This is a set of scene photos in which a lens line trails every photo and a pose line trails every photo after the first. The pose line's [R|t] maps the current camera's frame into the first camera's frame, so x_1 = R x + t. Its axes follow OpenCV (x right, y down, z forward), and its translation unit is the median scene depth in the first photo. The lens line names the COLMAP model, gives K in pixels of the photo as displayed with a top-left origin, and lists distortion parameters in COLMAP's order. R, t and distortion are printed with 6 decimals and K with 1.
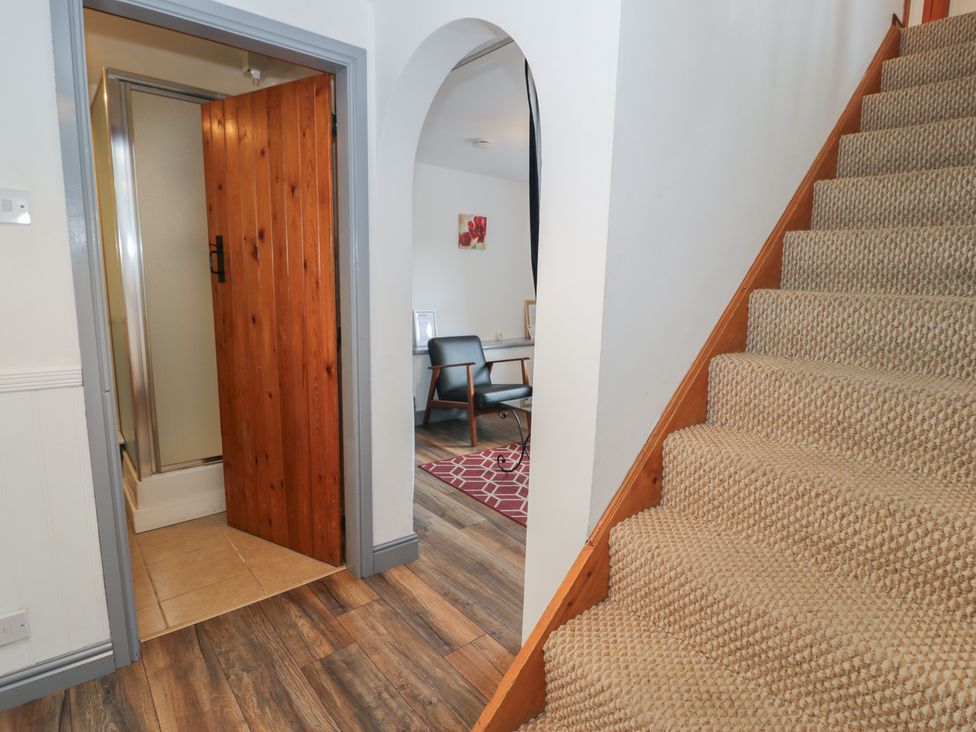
lens RADIAL K [[521.2, 0, 491.0], [0, 521.2, 362.6], [0, 0, 1]] dist [0.000280, -0.014079]
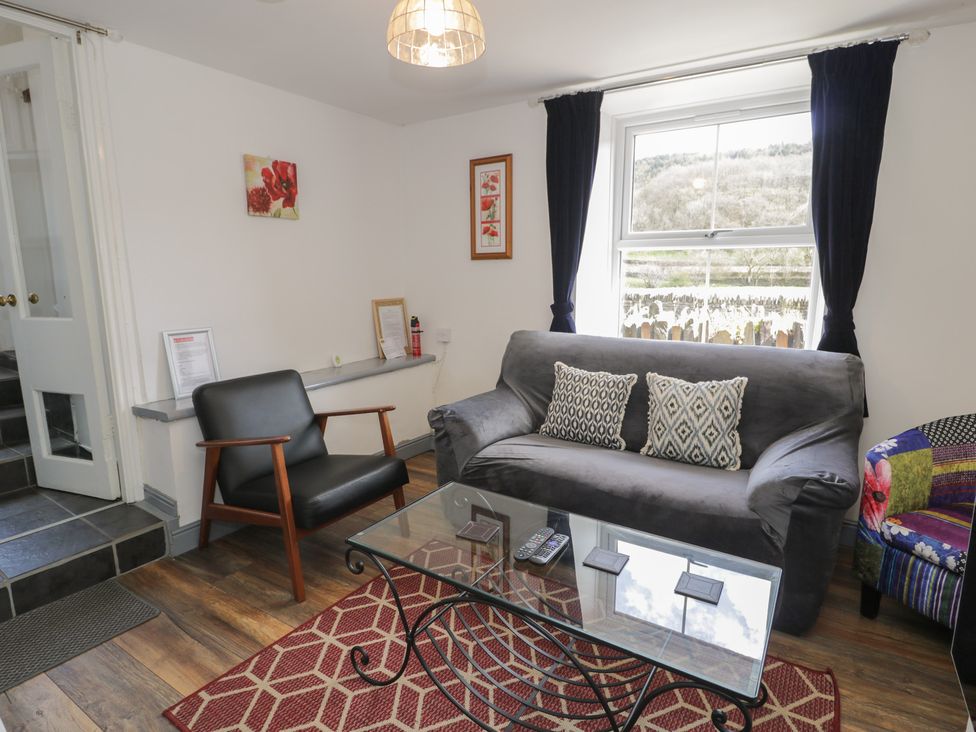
lens RADIAL K [[521.2, 0, 481.3], [0, 521.2, 360.0], [0, 0, 1]] dist [0.000280, -0.014079]
pose [[0.957521, -0.078753, 0.277401, 0.012190], [0.073807, 0.996872, 0.028245, -0.062974], [-0.278758, -0.006571, 0.960339, 0.399416]]
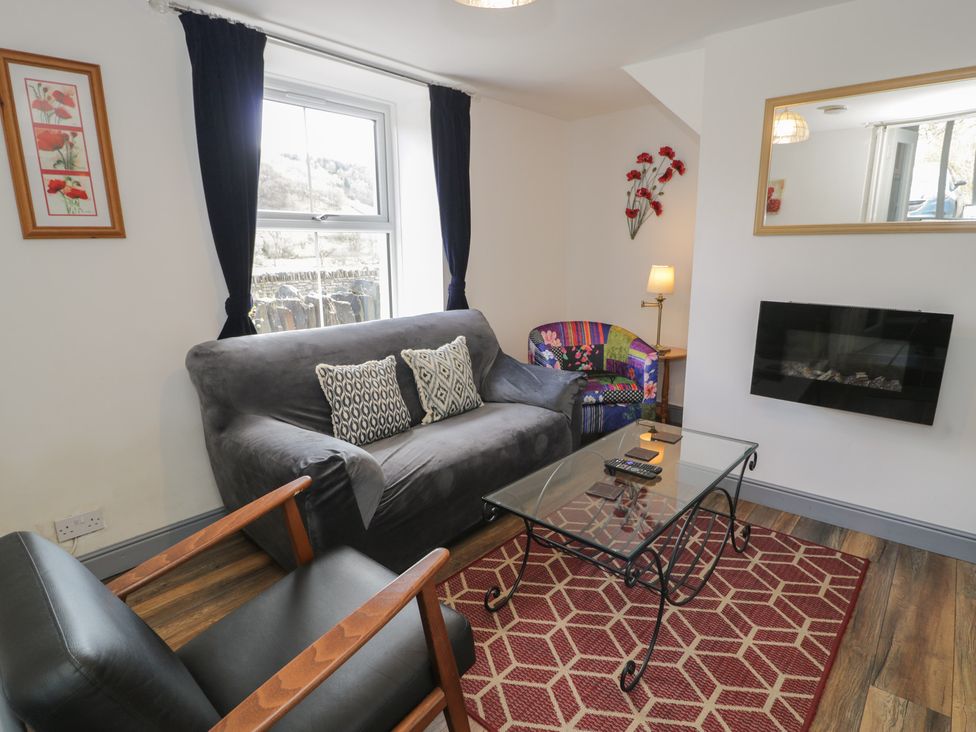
lens RADIAL K [[532.7, 0, 491.1], [0, 532.7, 359.7], [0, 0, 1]] dist [0.000540, -0.014254]
pose [[-0.126430, -0.228842, 0.965219, -0.253378], [0.162604, 0.955084, 0.247738, -0.142565], [-0.978558, 0.188270, -0.083541, 0.840395]]
